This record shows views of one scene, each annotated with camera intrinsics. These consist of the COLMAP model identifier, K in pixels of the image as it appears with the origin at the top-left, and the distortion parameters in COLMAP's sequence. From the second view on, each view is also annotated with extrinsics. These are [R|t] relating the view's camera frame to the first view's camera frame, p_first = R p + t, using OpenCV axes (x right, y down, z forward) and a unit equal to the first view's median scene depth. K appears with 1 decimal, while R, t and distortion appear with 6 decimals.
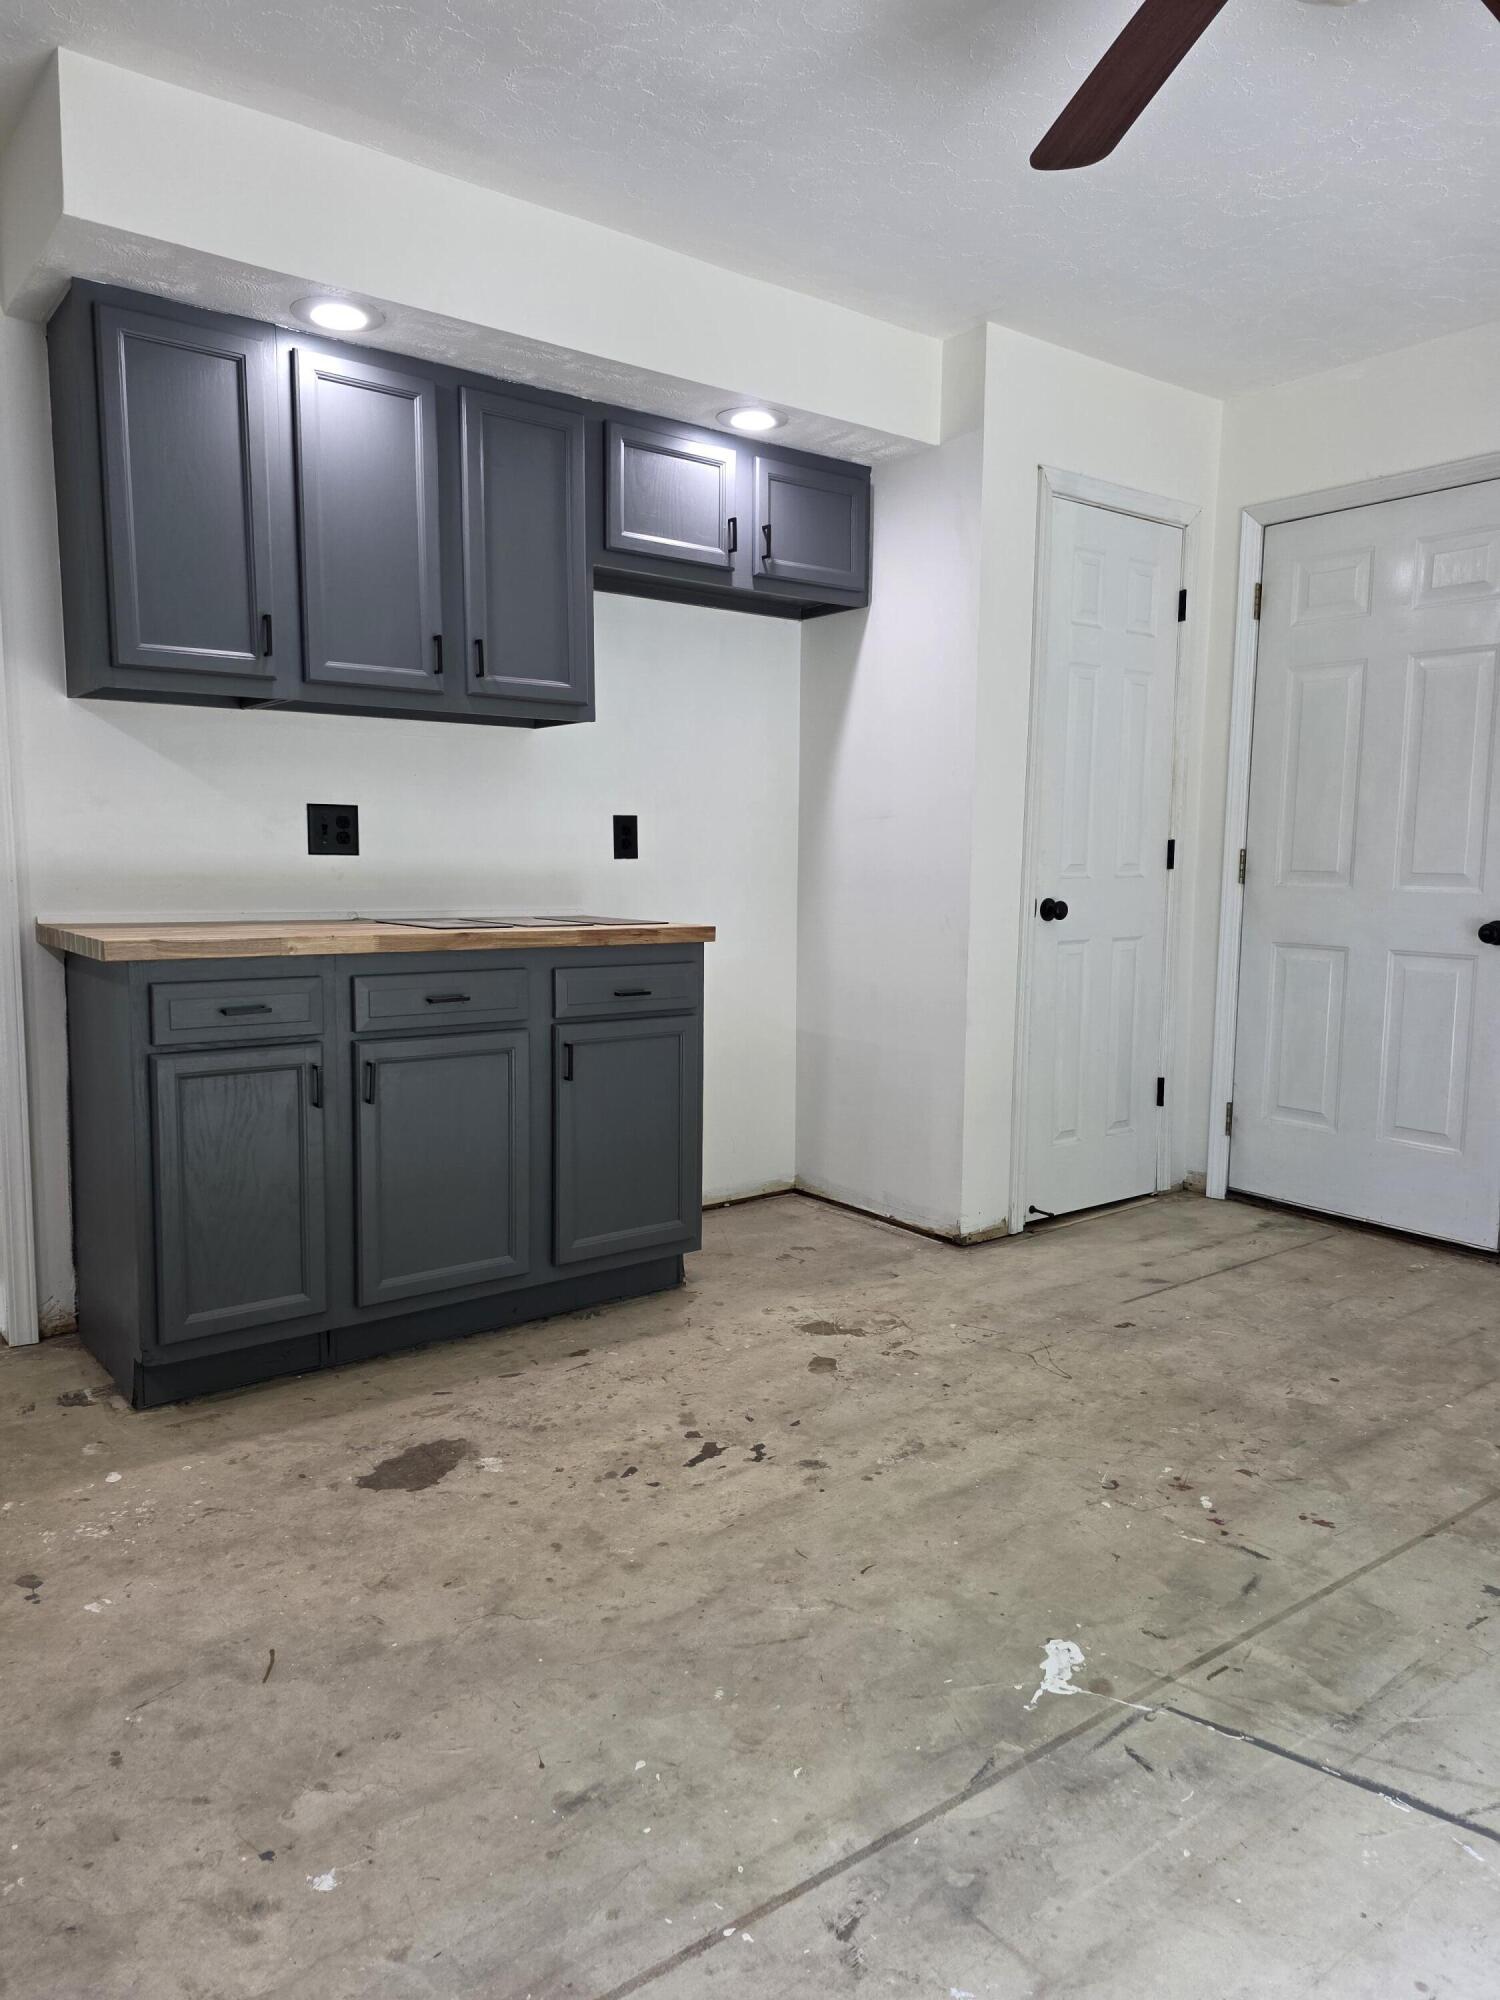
lens RADIAL K [[1337.7, 0, 750.7], [0, 1337.7, 1004.8], [0, 0, 1]] dist [0.061981, -0.039654]
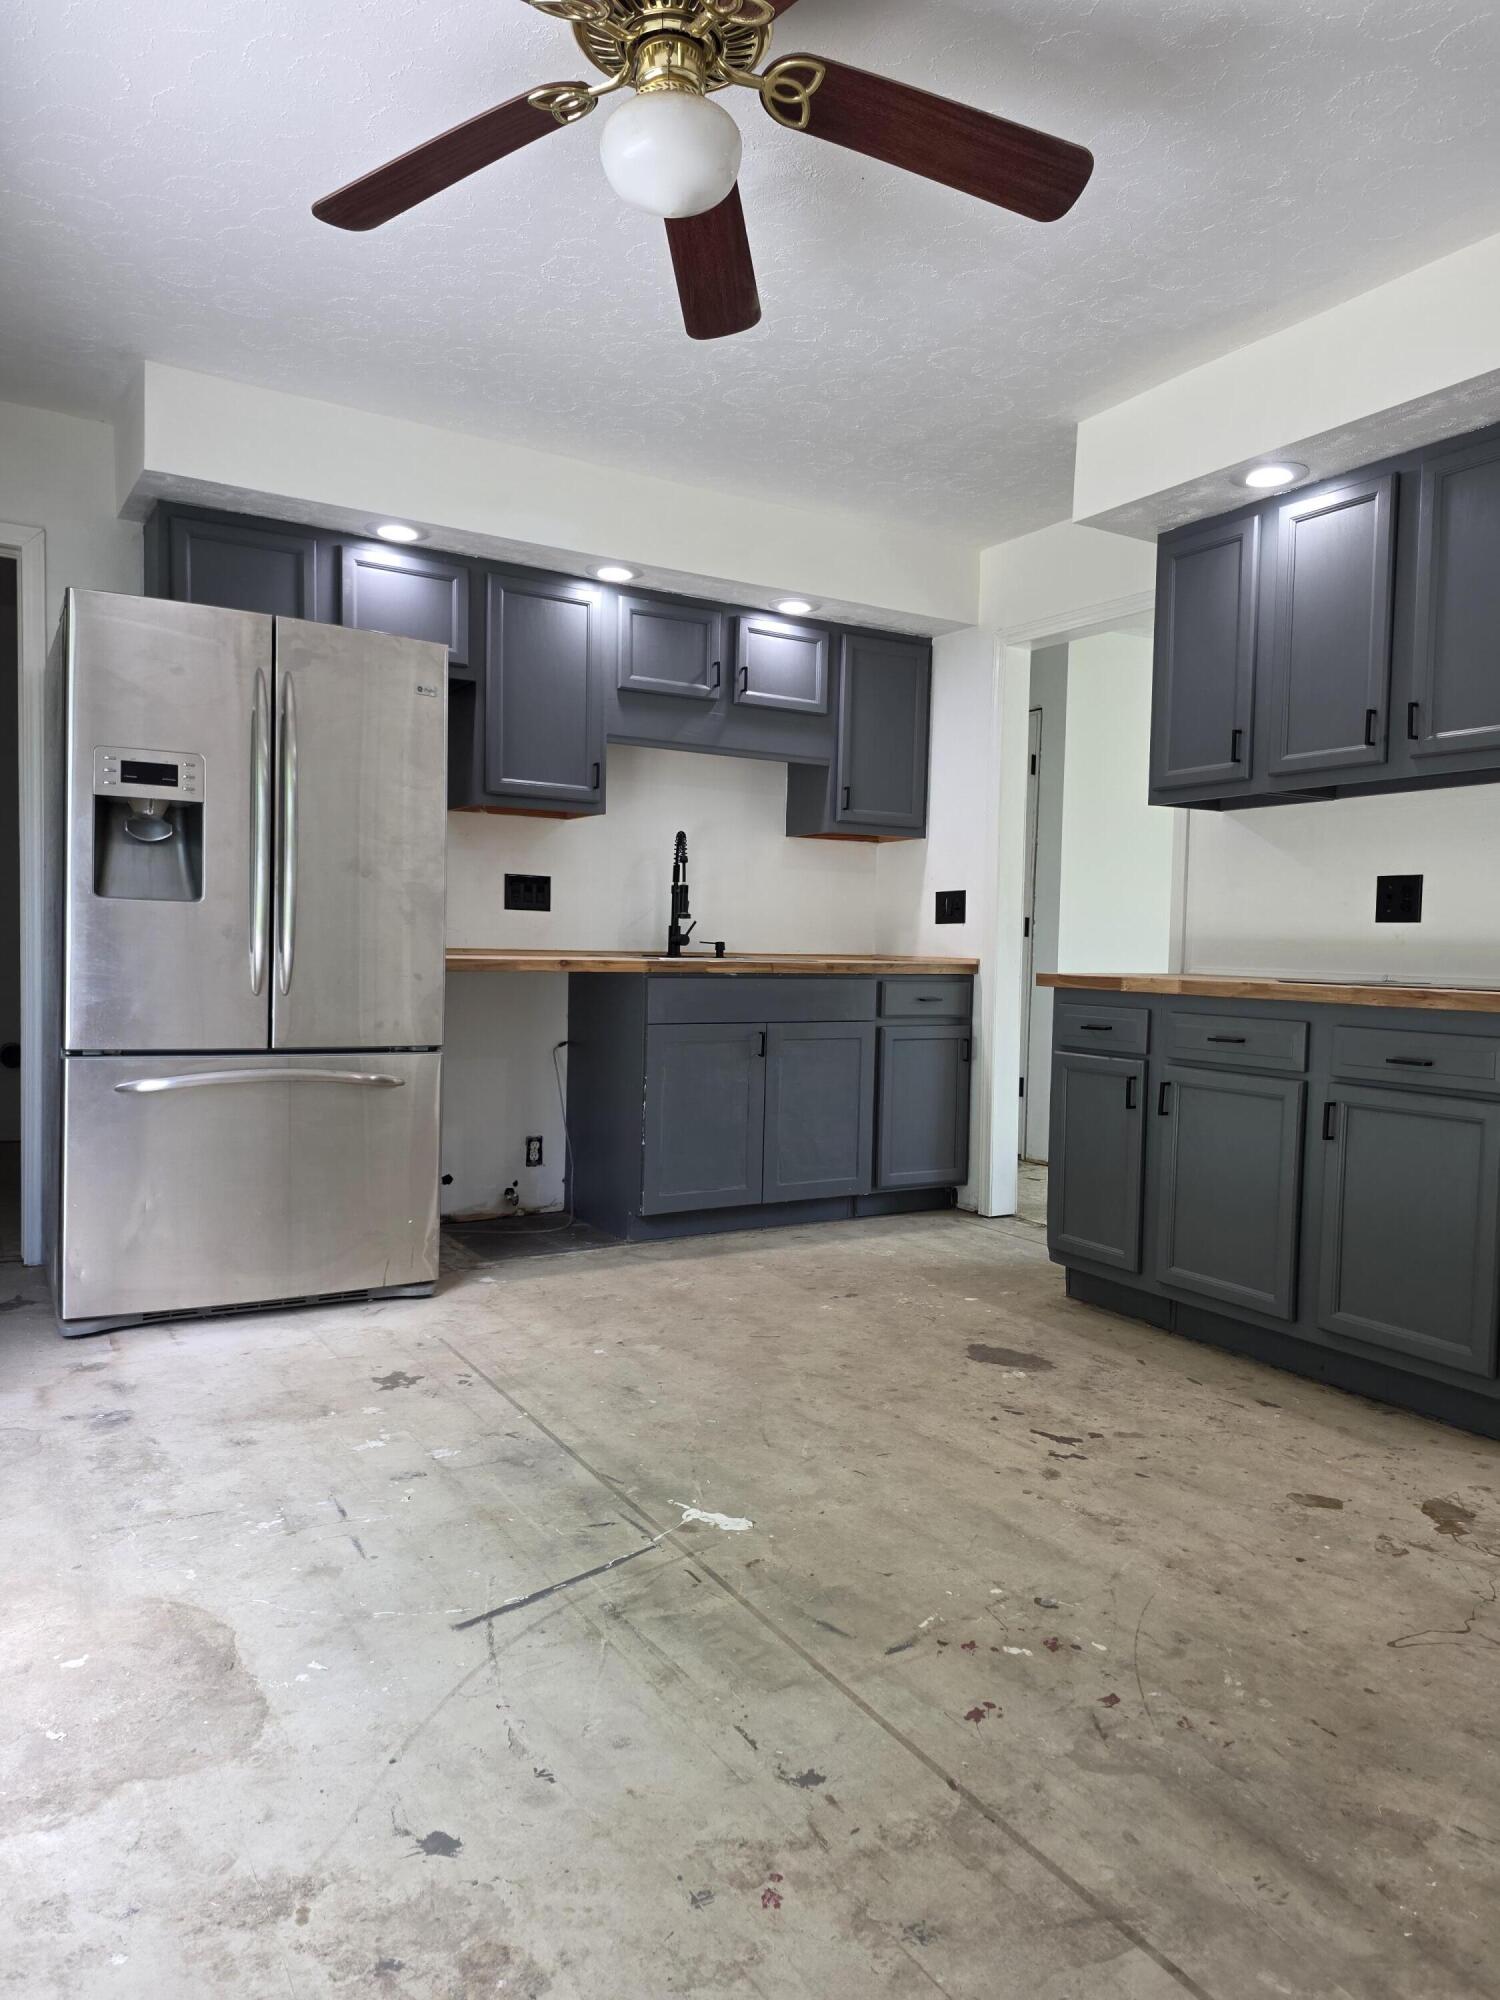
lens RADIAL K [[1337.7, 0, 750.7], [0, 1337.7, 1004.8], [0, 0, 1]] dist [0.061981, -0.039654]
pose [[-0.098395, 0.034158, -0.994561, 1.251270], [-0.137763, 0.989320, 0.047607, -0.041659], [0.985566, 0.141698, -0.092639, 0.930233]]
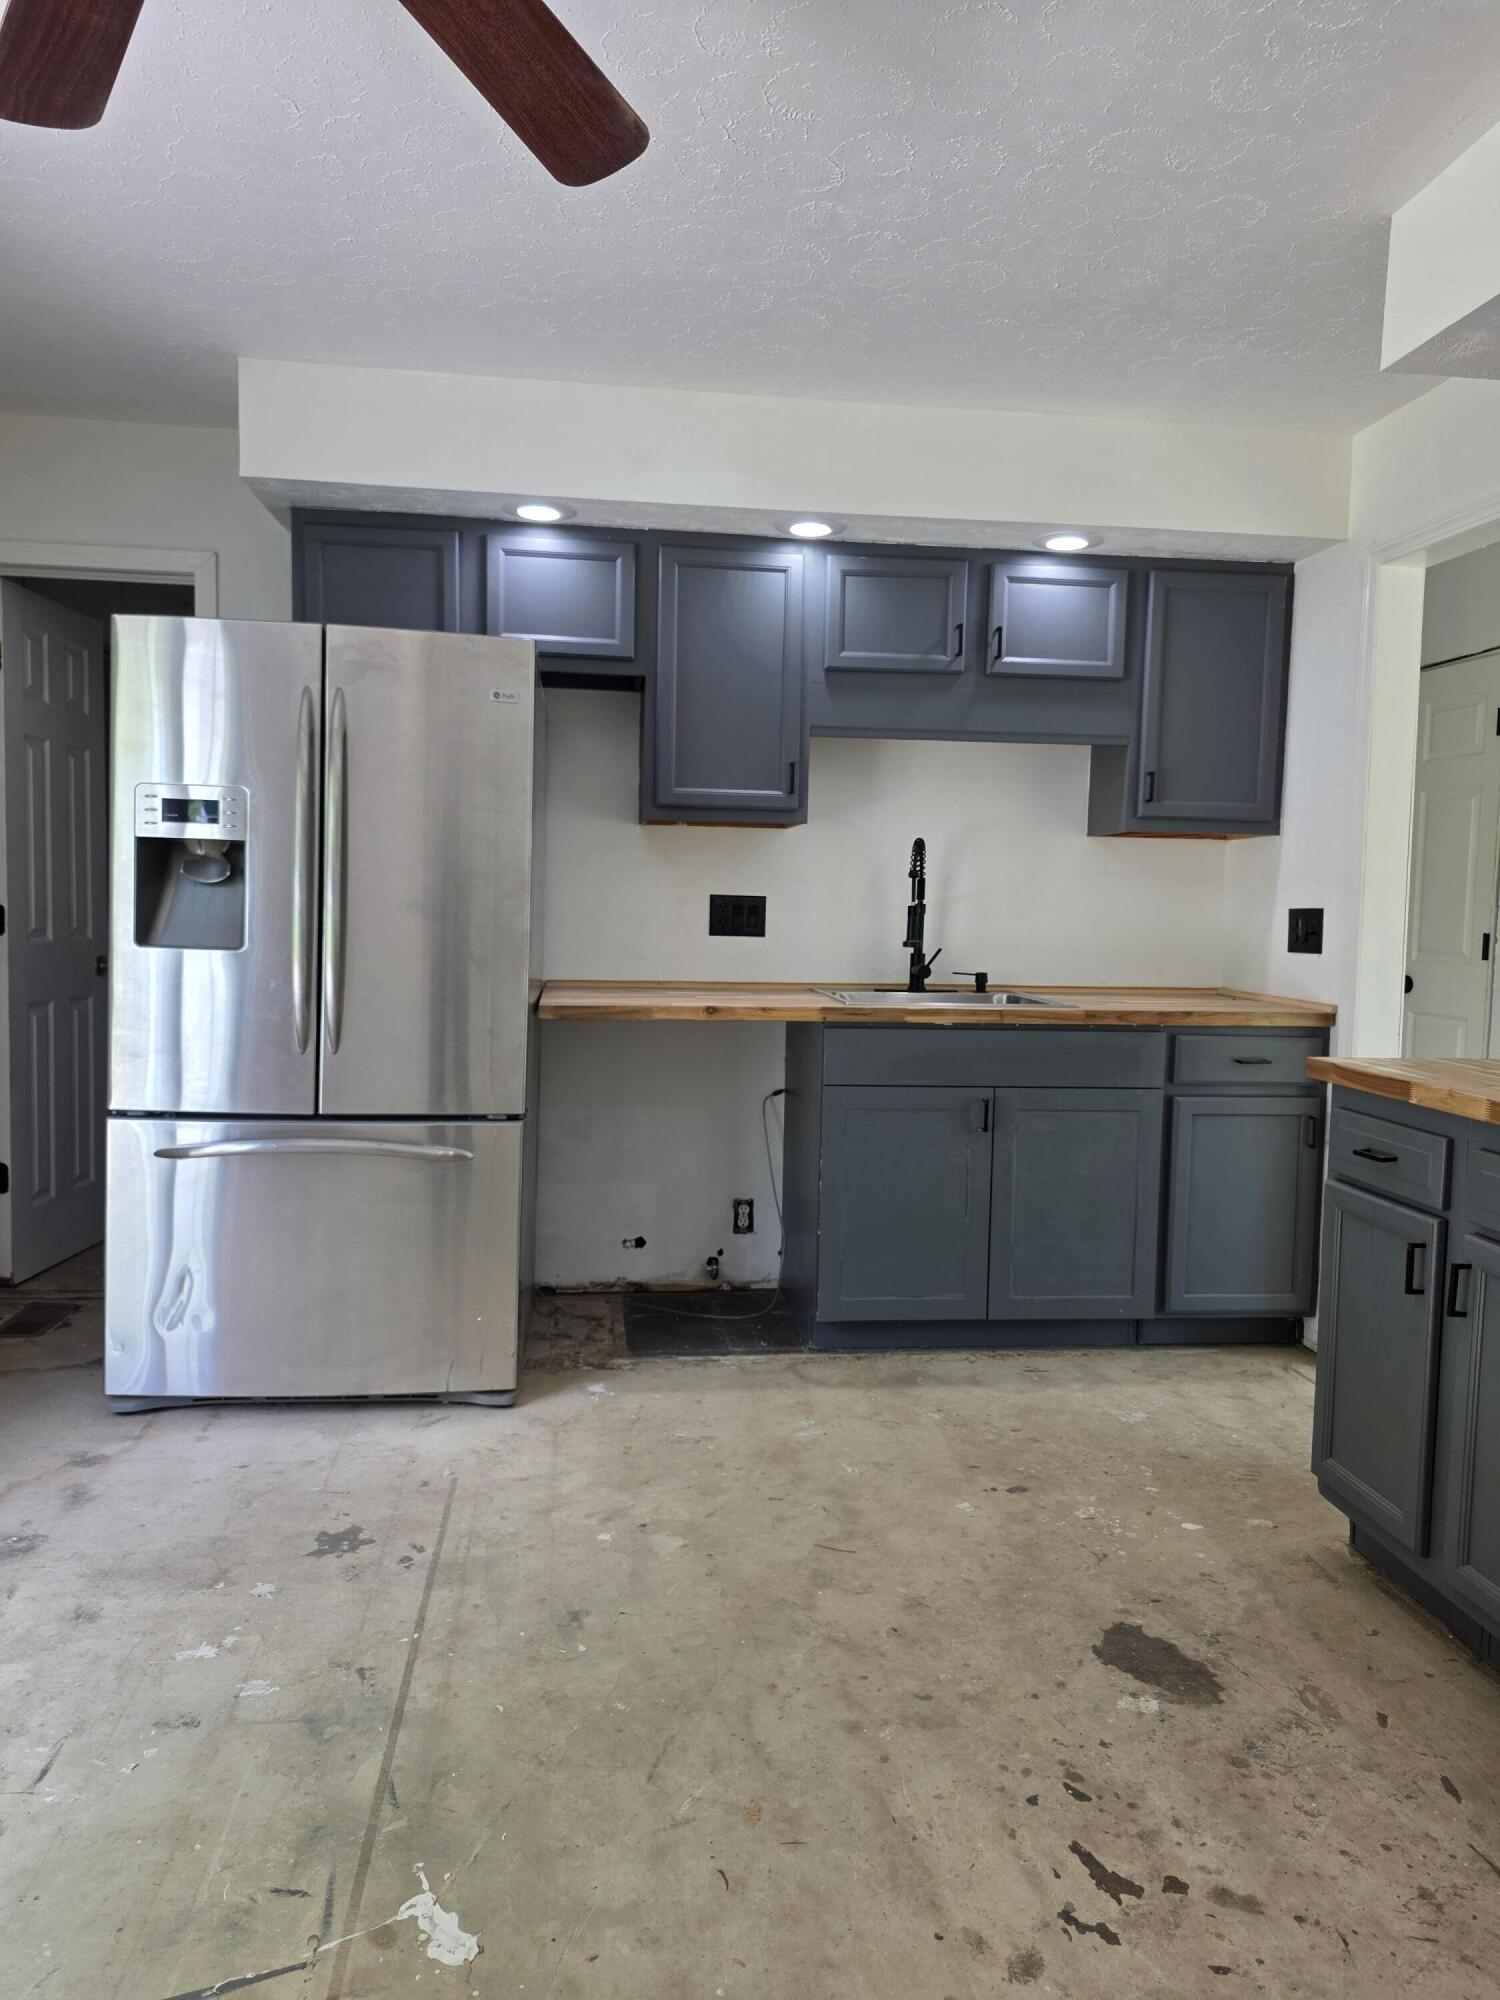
lens RADIAL K [[1358.7, 0, 739.7], [0, 1358.7, 980.1], [0, 0, 1]] dist [0.022872, -0.005791]
pose [[-0.498744, 0.032979, -0.866122, 0.741336], [-0.127648, 0.985585, 0.111033, -0.187970], [0.857298, 0.165936, -0.487344, 1.277836]]
